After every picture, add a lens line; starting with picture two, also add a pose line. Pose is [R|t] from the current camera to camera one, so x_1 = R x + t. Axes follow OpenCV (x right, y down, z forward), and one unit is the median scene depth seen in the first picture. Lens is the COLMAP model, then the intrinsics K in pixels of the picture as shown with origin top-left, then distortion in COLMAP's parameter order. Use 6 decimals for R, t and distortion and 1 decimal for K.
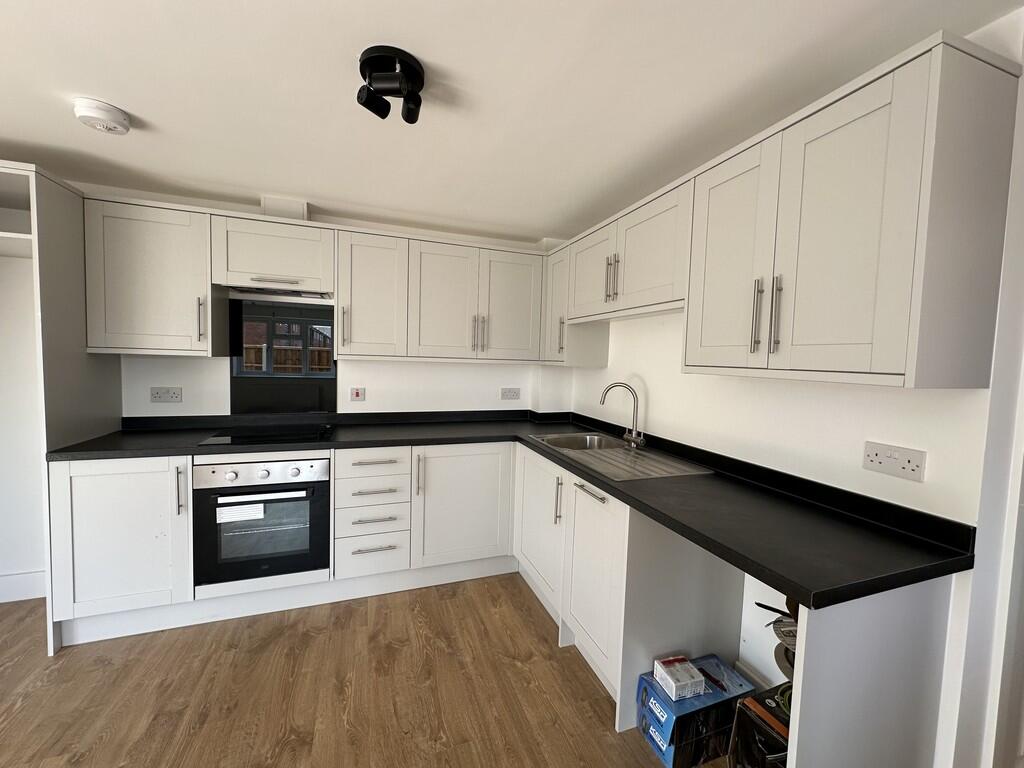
lens RADIAL K [[392.7, 0, 520.5], [0, 392.7, 378.5], [0, 0, 1]] dist [-0.001105, -0.000099]
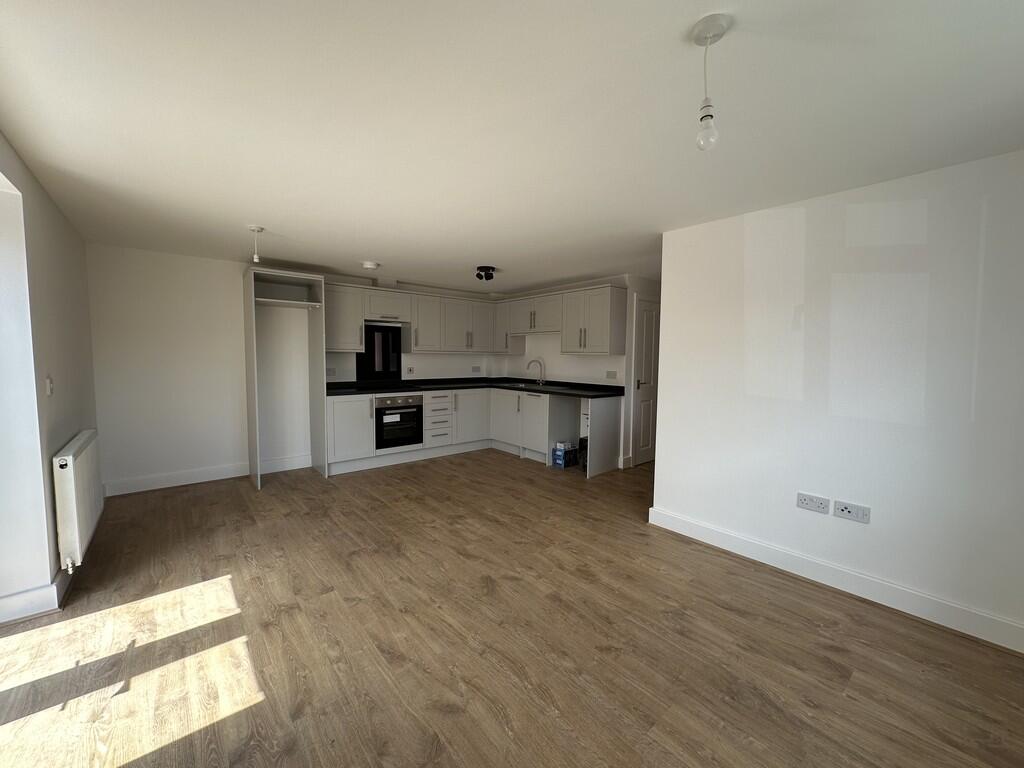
lens RADIAL K [[392.7, 0, 520.5], [0, 392.7, 378.5], [0, 0, 1]] dist [-0.001105, -0.000099]
pose [[0.933765, -0.039830, 0.355663, -0.800804], [0.034786, 0.999183, 0.020571, 0.080425], [-0.356192, -0.006836, 0.934388, -1.440529]]
